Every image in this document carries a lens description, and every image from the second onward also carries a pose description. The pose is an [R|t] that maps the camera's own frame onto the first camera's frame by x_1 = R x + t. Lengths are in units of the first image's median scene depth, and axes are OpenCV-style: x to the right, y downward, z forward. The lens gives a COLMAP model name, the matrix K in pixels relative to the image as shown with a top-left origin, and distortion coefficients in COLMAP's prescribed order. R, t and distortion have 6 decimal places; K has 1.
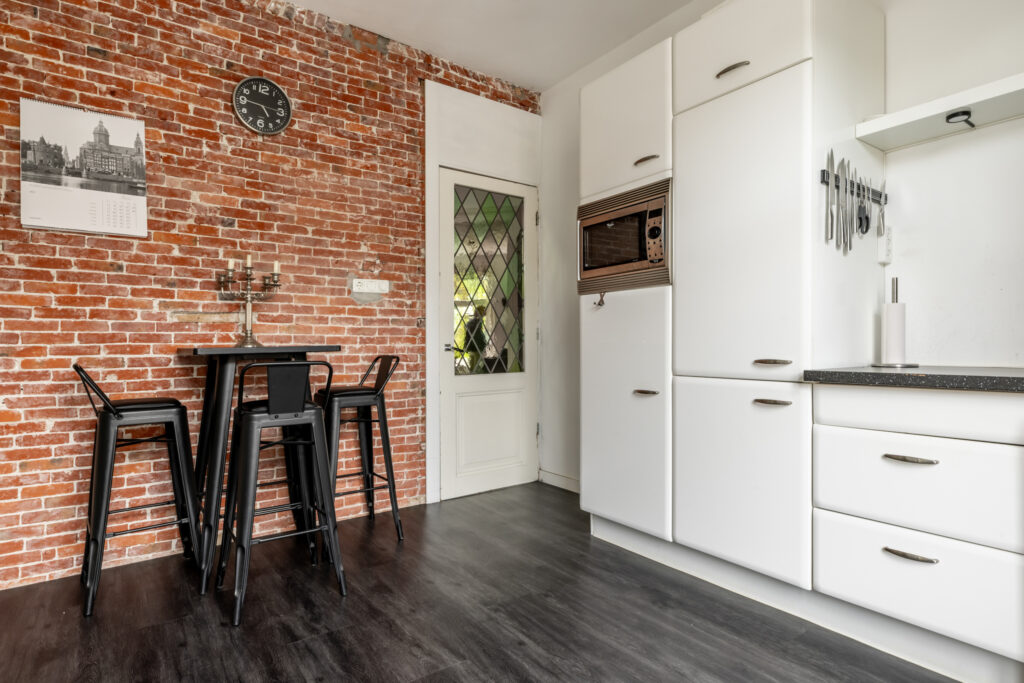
lens RADIAL K [[554.9, 0, 511.5], [0, 554.9, 346.0], [0, 0, 1]] dist [0.004894, -0.000411]
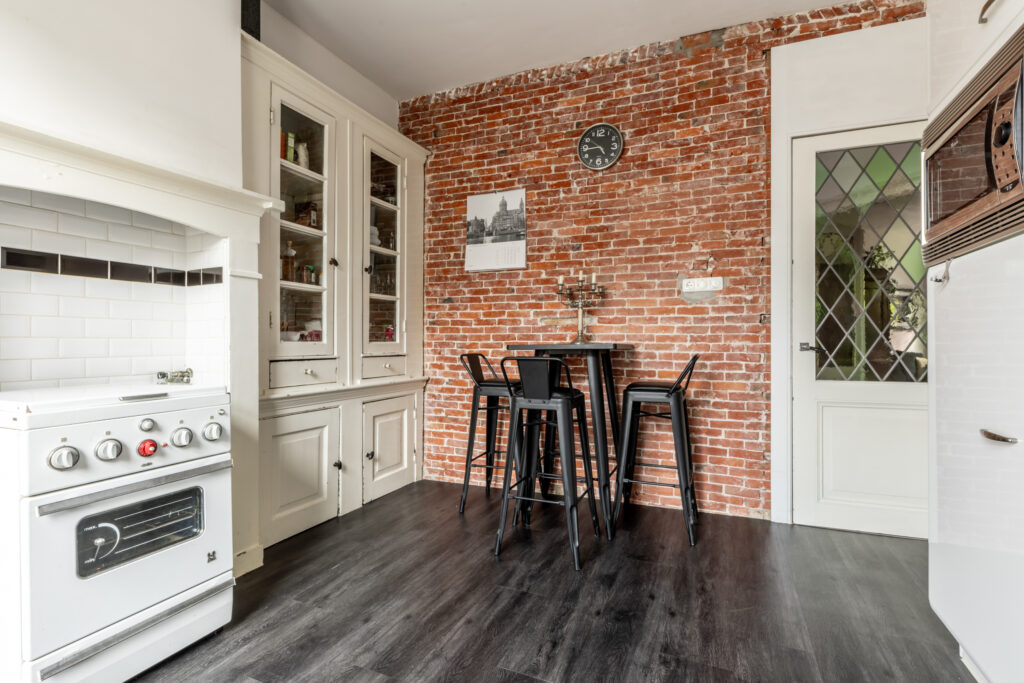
lens RADIAL K [[458.9, 0, 511.7], [0, 458.9, 339.2], [0, 0, 1]] dist [0.002992, -0.000497]
pose [[0.531157, 0.000335, -0.847274, 0.291982], [-0.005865, 0.999977, -0.003282, -0.004686], [0.847253, 0.006713, 0.531147, 0.291448]]
